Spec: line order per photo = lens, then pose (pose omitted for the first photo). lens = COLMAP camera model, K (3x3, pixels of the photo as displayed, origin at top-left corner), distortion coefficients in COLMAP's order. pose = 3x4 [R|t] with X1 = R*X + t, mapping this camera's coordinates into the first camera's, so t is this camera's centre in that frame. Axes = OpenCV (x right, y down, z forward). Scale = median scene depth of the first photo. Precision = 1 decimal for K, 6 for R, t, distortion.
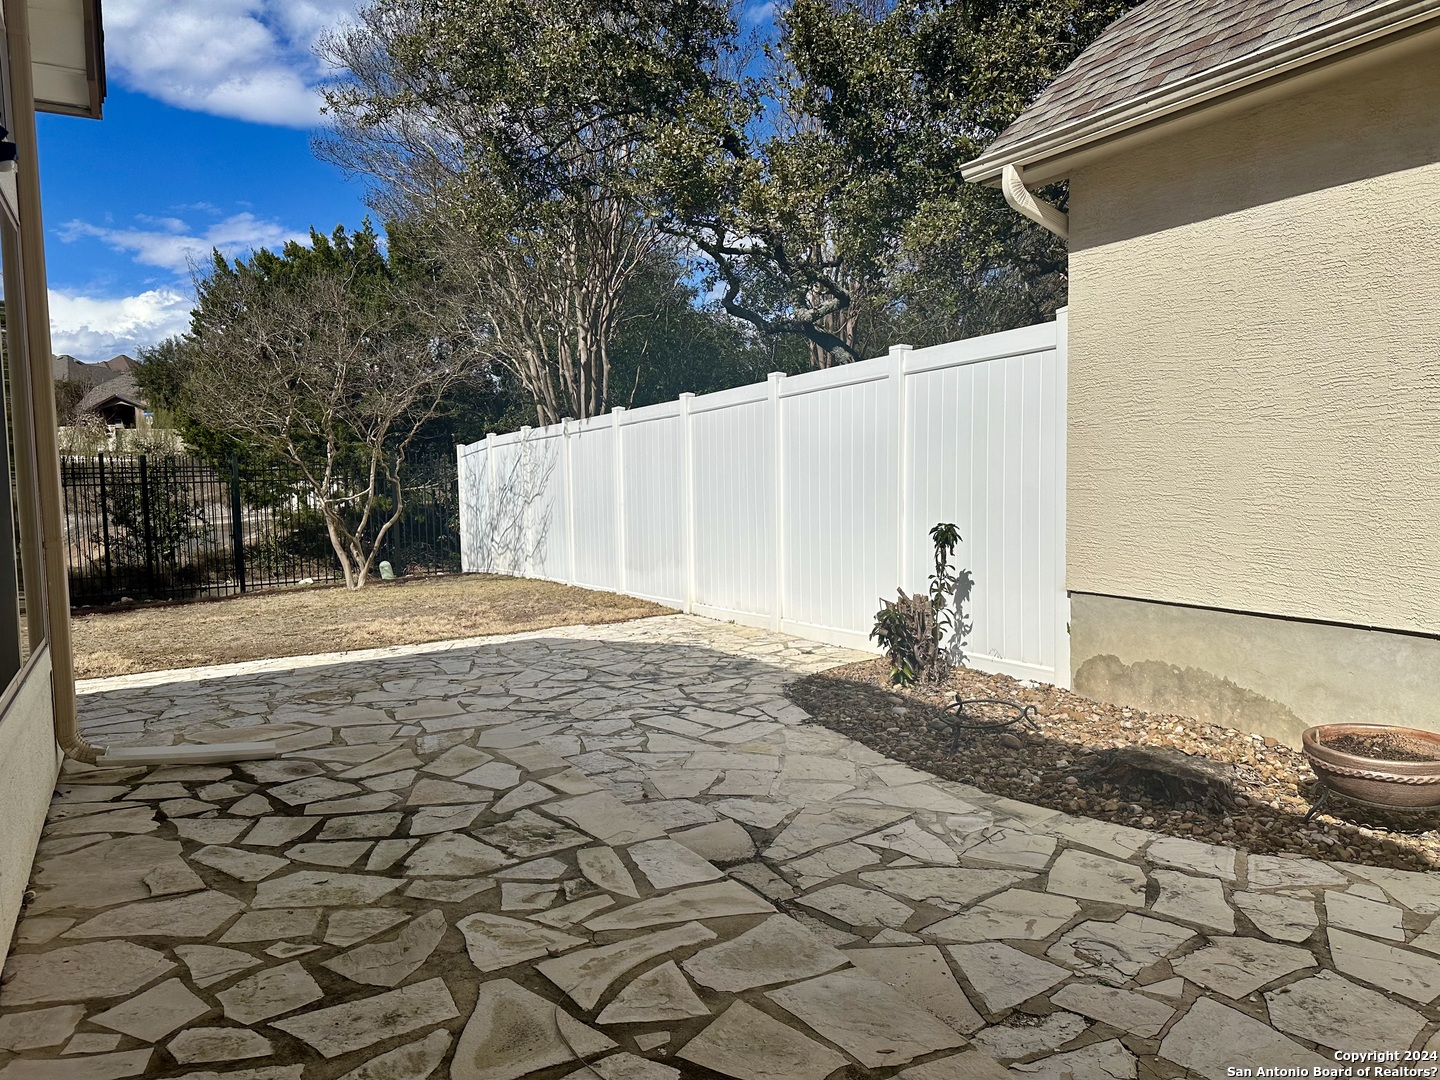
lens RADIAL K [[999.6, 0, 721.8], [0, 999.6, 549.0], [0, 0, 1]] dist [-0.024228, -0.012607]
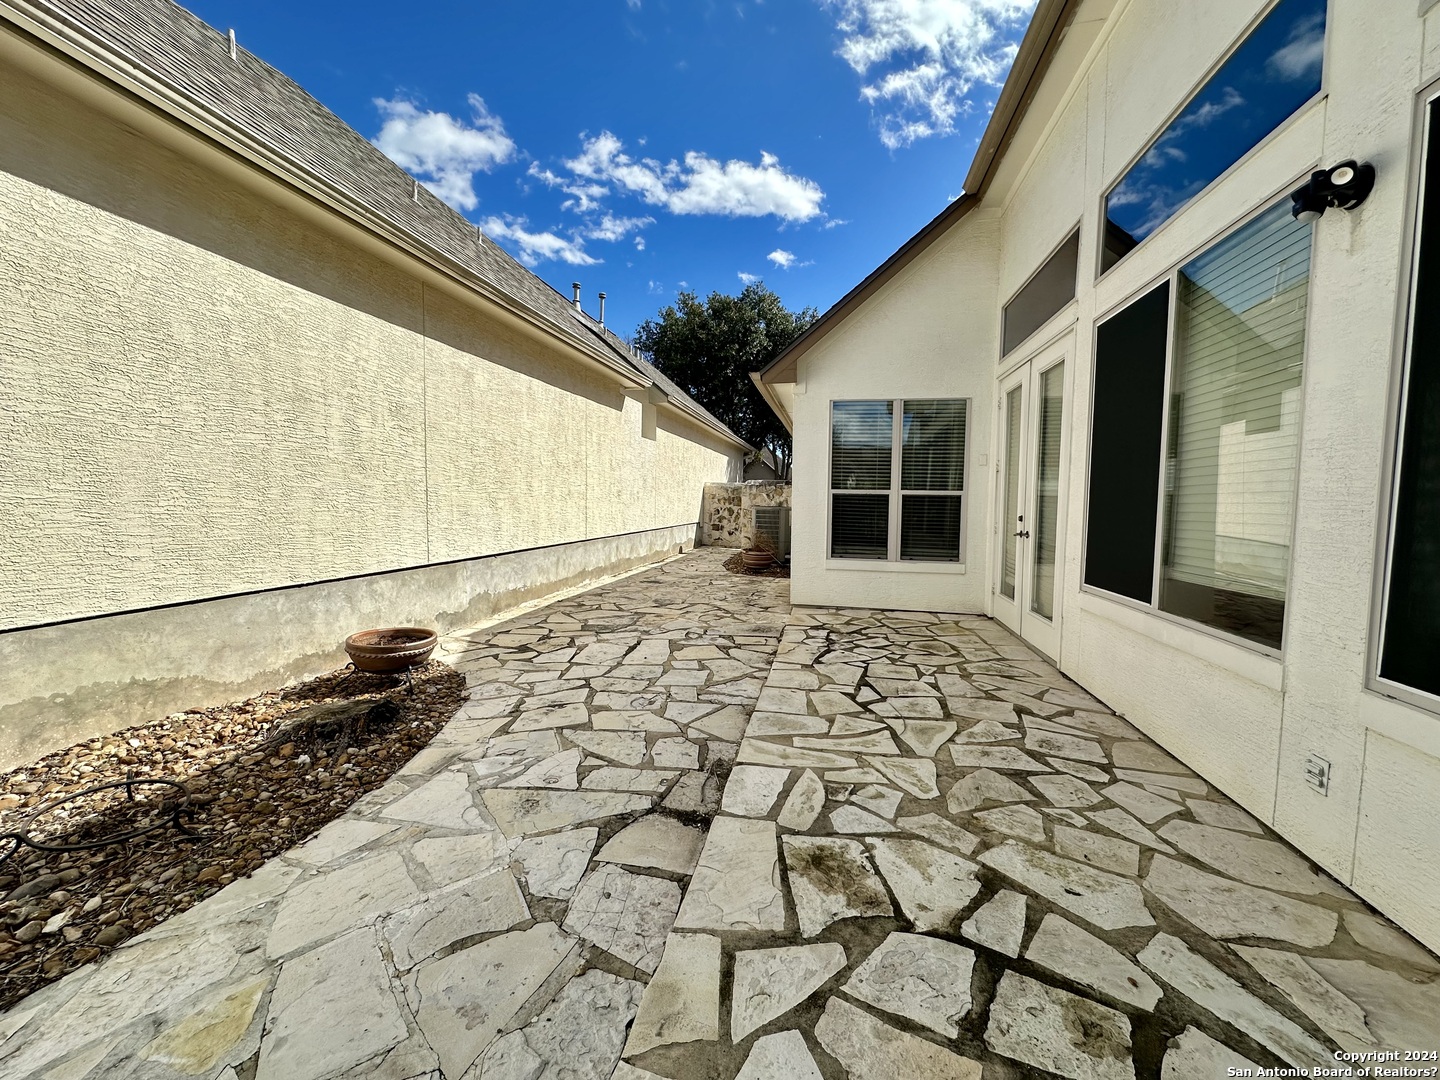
lens RADIAL K [[574.1, 0, 712.4], [0, 574.1, 527.8], [0, 0, 1]] dist [-0.001109, 0.000021]
pose [[-0.746305, -0.033335, 0.664768, -0.469198], [0.047229, 0.993575, 0.102845, -0.080821], [-0.663926, 0.108150, -0.739936, 1.502186]]
